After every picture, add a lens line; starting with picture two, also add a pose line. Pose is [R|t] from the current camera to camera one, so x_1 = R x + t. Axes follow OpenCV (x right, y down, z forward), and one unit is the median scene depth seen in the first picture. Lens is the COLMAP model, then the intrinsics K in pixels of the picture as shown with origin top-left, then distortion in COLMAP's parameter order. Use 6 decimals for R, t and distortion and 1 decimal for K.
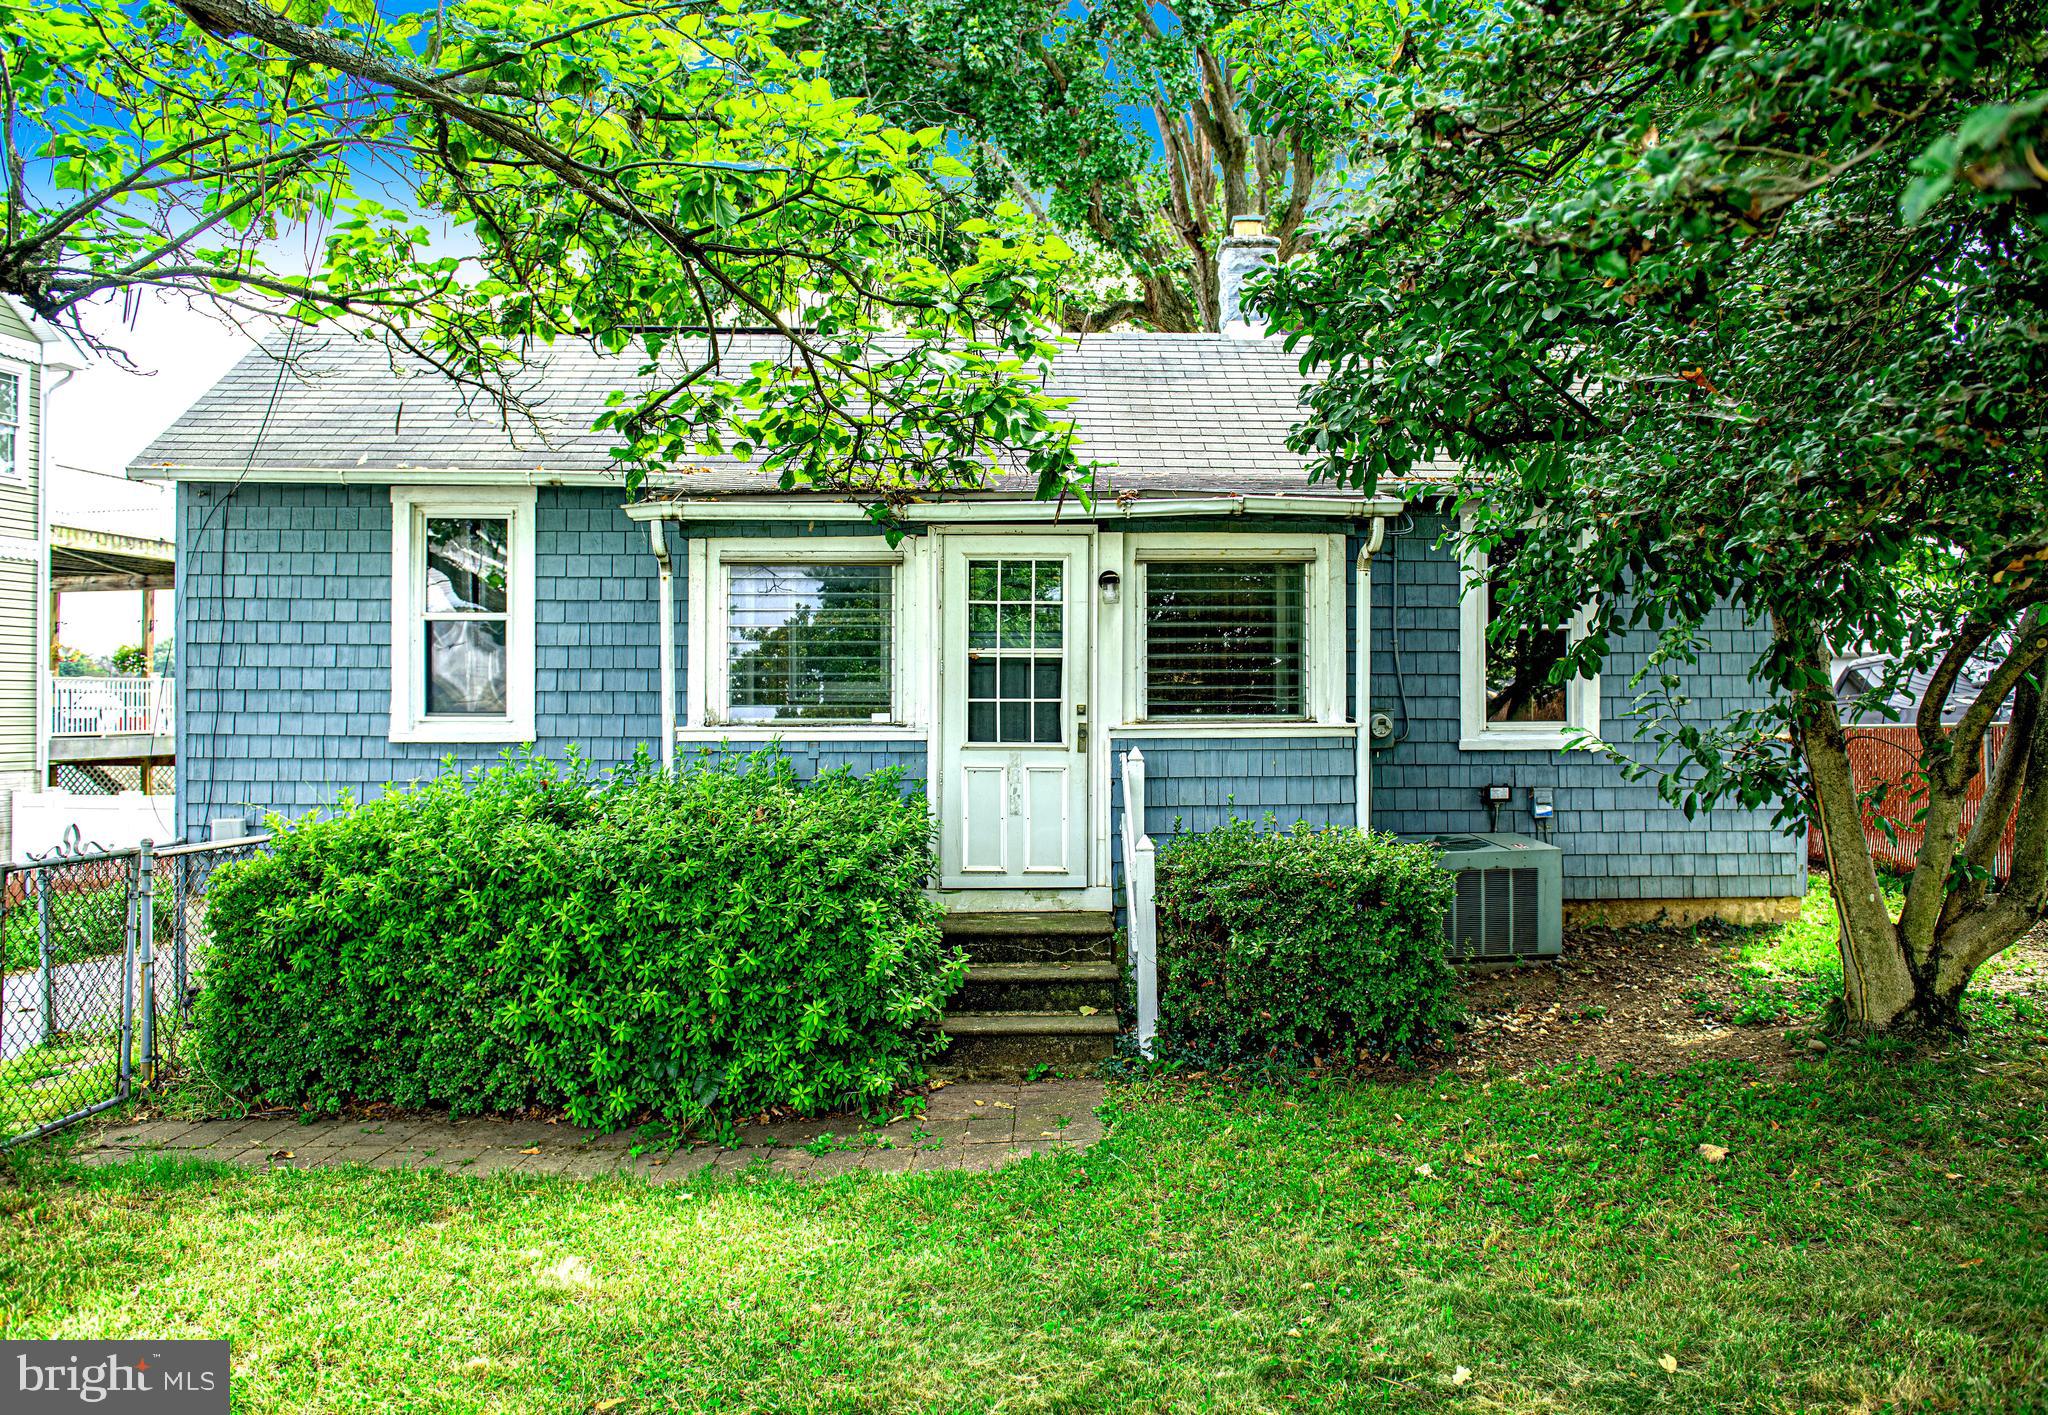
lens RADIAL K [[1542.5, 0, 1093.9], [0, 1542.5, 710.4], [0, 0, 1]] dist [-0.050253, 0.002745]
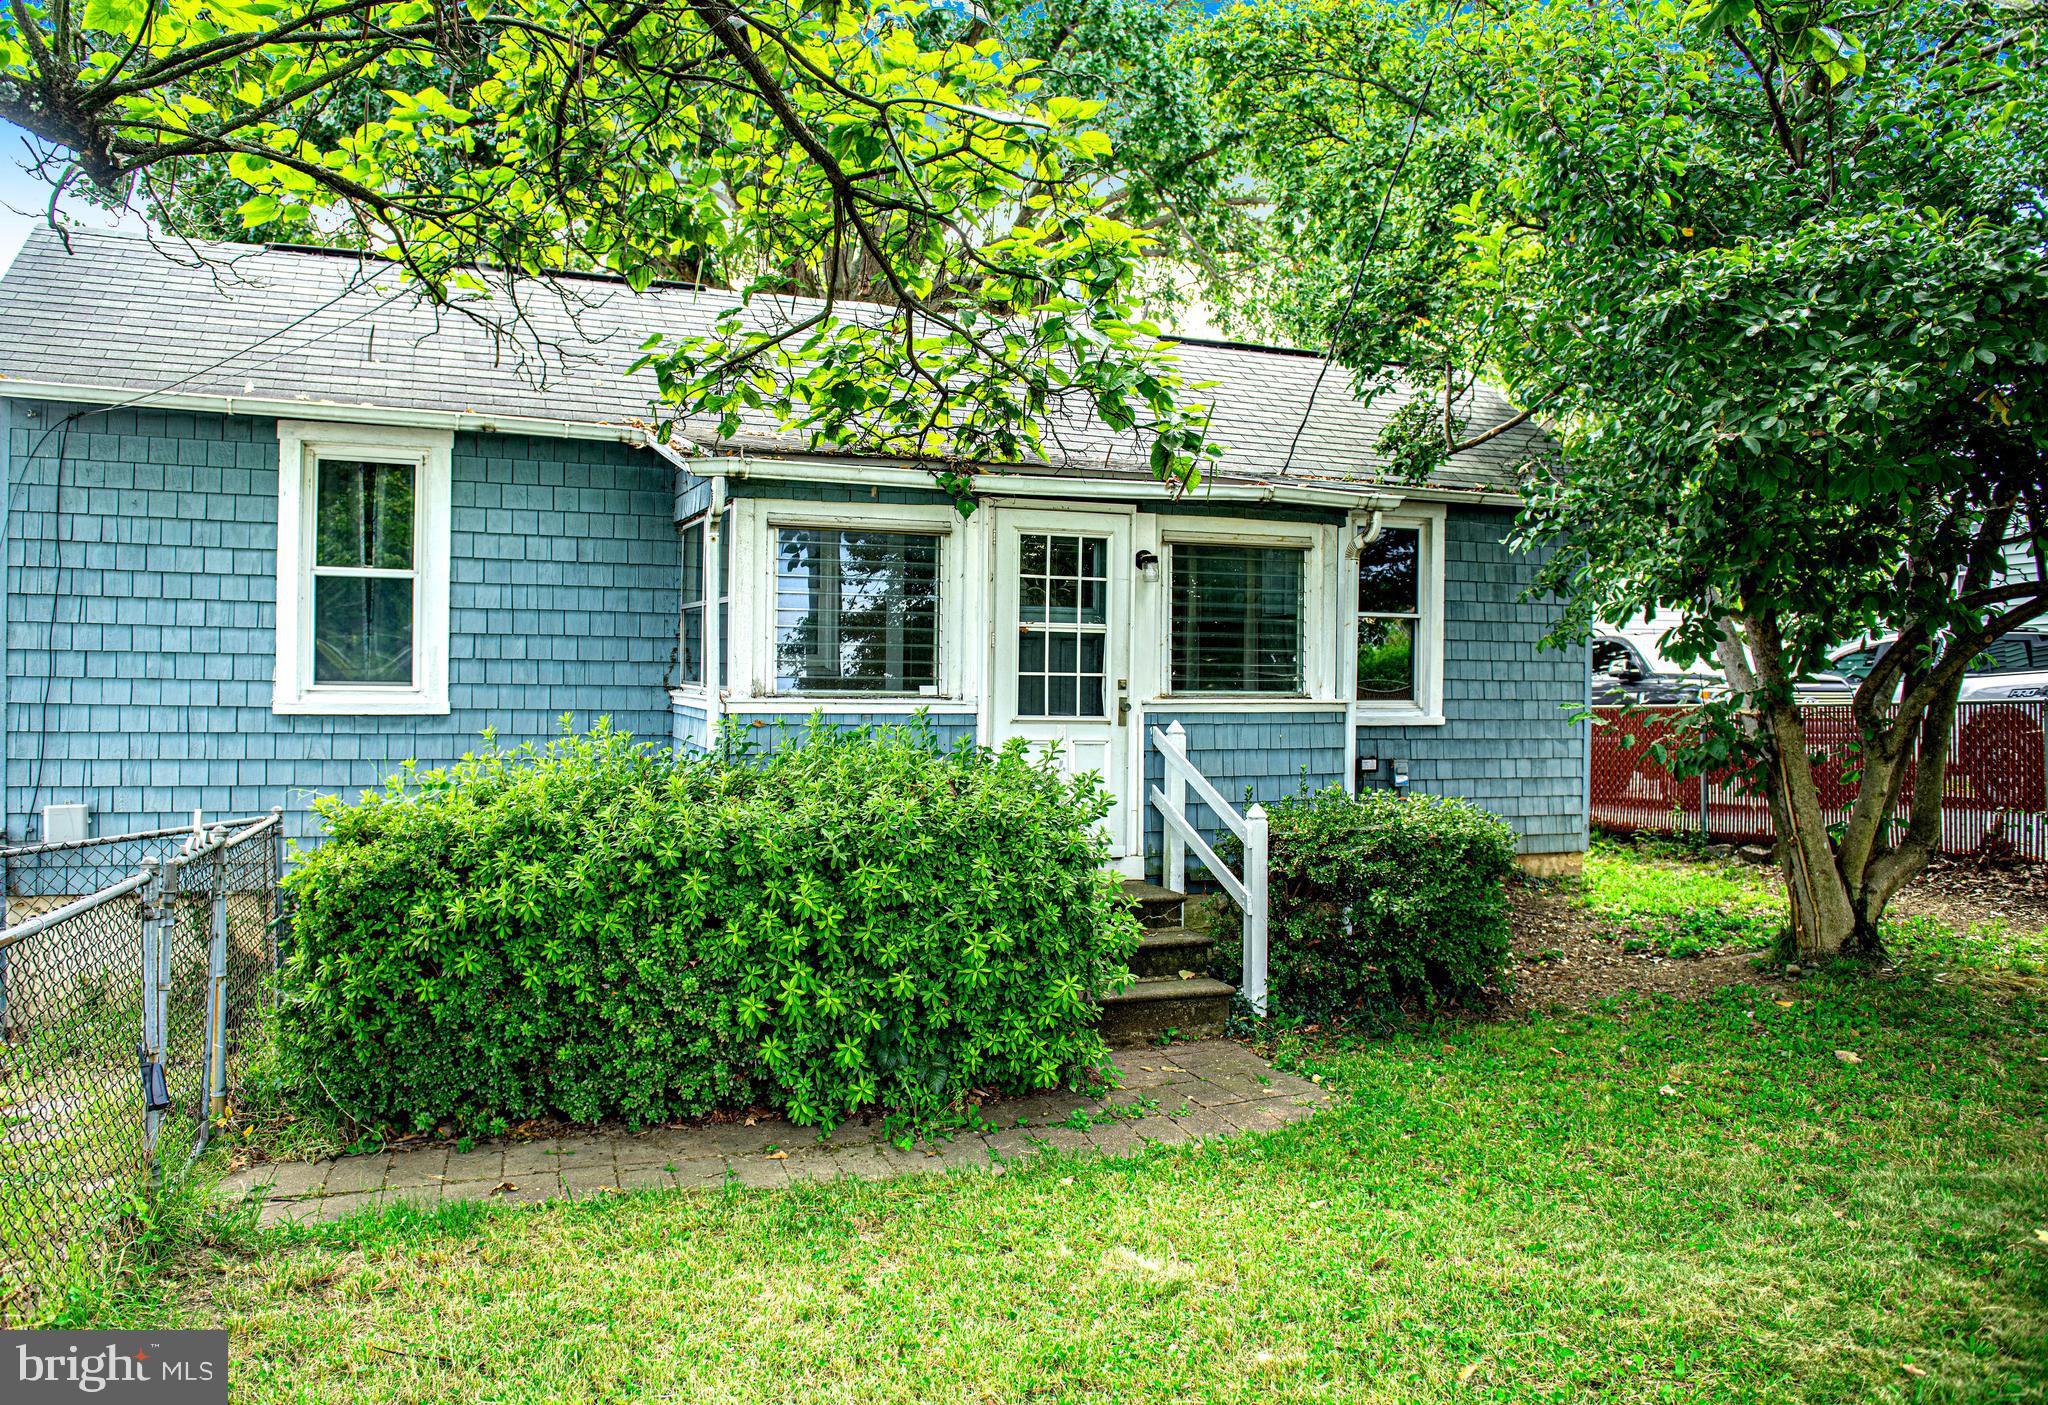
lens RADIAL K [[1491.8, 0, 1024.0], [0, 1491.8, 702.5], [0, 0, 1]] dist [-0.053337, -0.002110]
pose [[0.946212, 0.007067, 0.323469, -0.391149], [-0.009290, 0.999943, 0.005331, 0.006979], [-0.323413, -0.008050, 0.946224, 0.081269]]
